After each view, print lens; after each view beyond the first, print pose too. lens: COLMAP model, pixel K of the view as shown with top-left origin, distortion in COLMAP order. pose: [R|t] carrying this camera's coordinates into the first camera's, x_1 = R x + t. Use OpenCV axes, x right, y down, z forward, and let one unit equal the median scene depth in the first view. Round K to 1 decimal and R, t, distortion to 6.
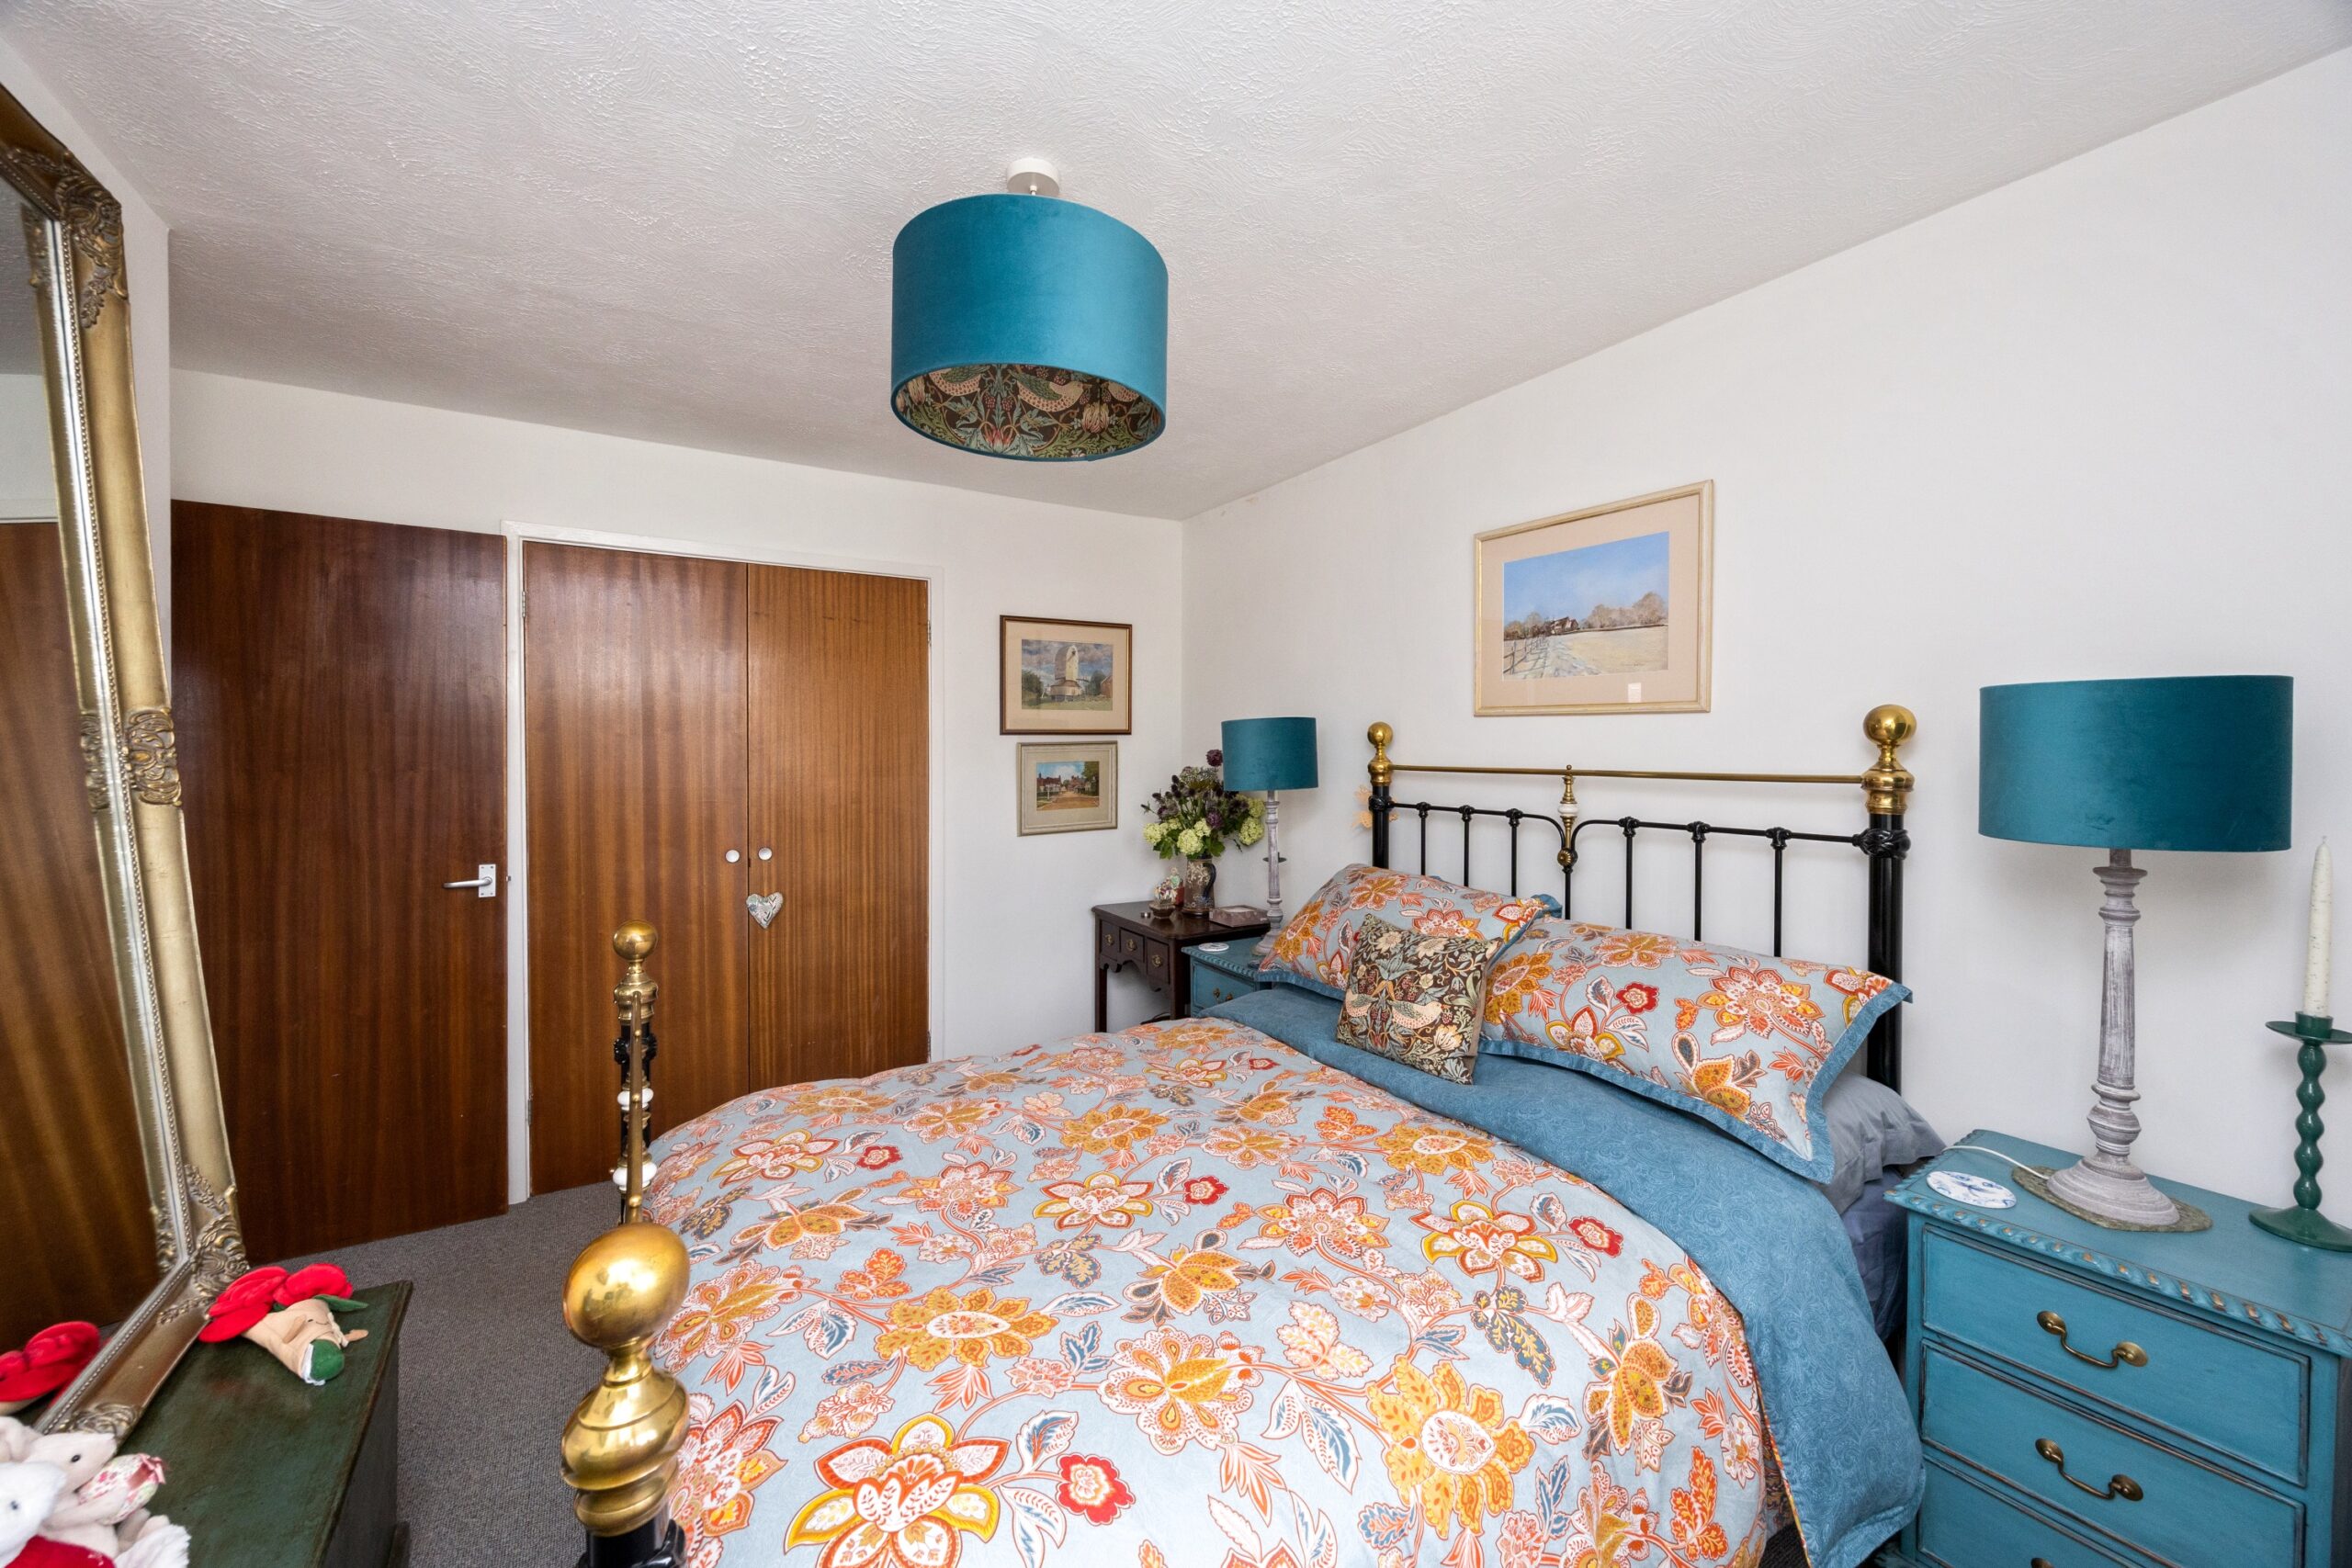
lens RADIAL K [[901.8, 0, 1179.2], [0, 901.8, 764.9], [0, 0, 1]] dist [-0.000417, -0.000016]
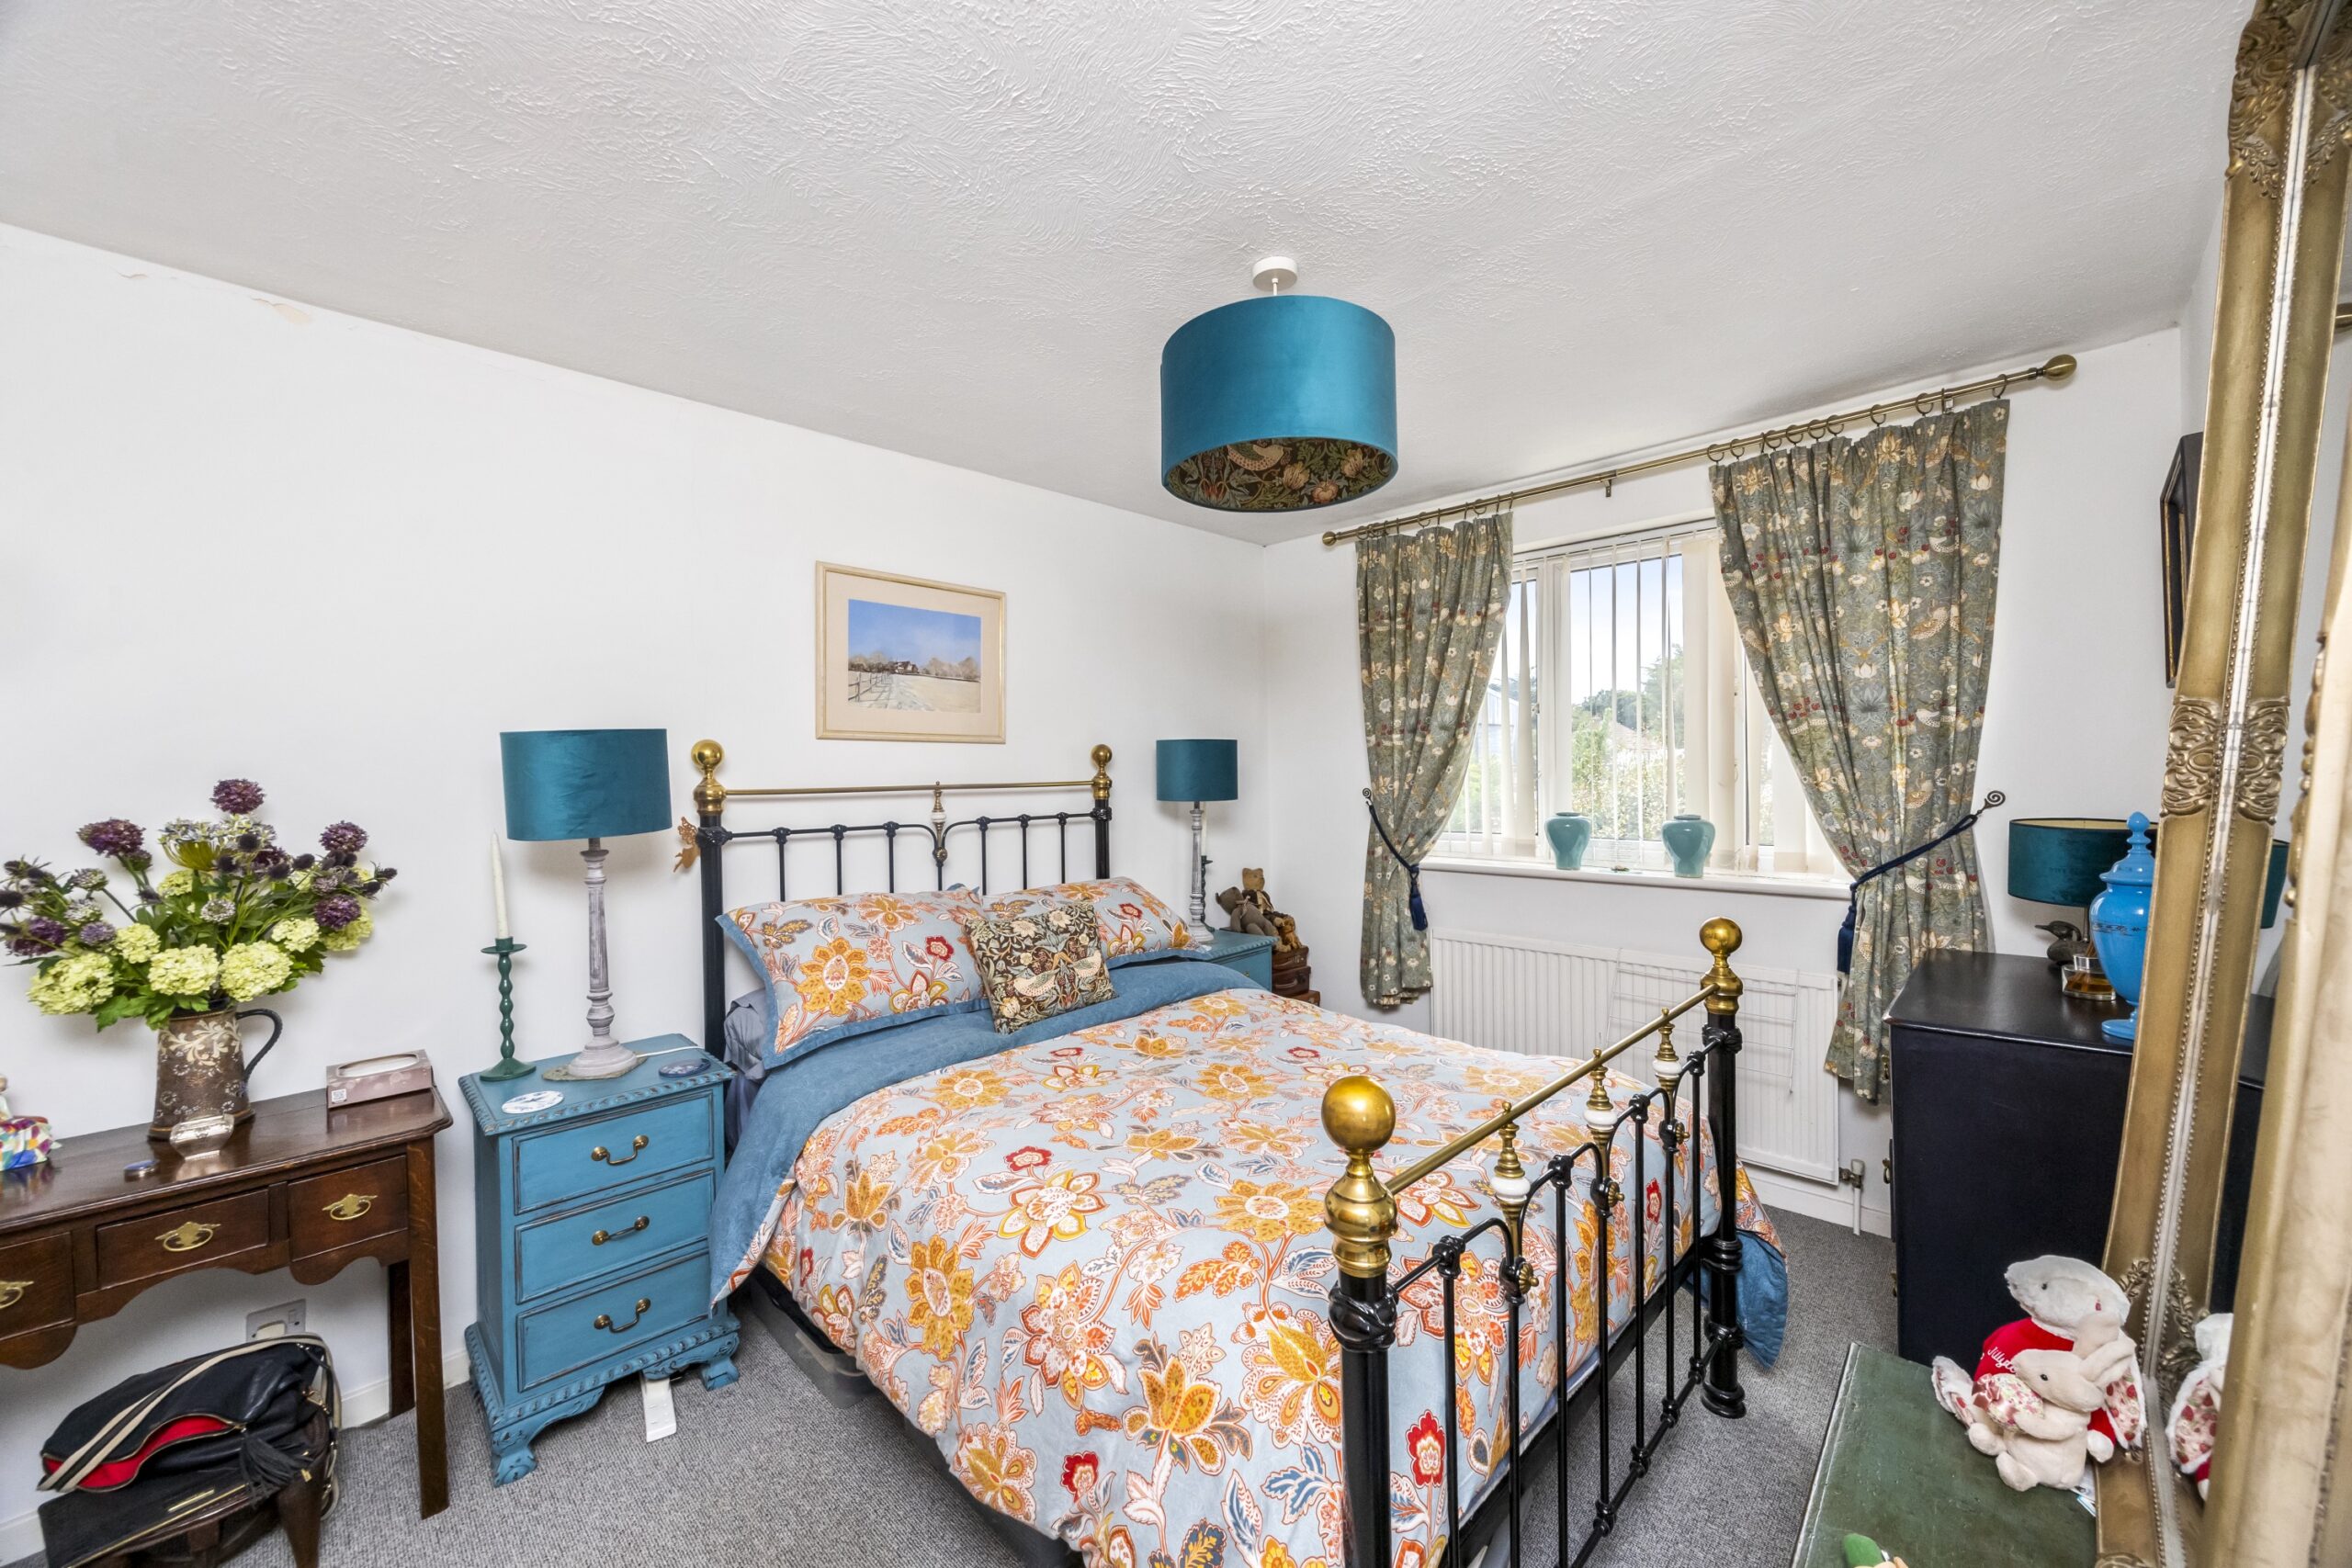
lens RADIAL K [[942.4, 0, 1176.0], [0, 942.4, 784.0], [0, 0, 1]] dist [0.000079, 0.000008]
pose [[-0.247693, -0.033759, 0.968250, -0.937455], [0.017138, 0.999084, 0.039218, -0.043254], [-0.968687, 0.026308, -0.246887, 1.005928]]
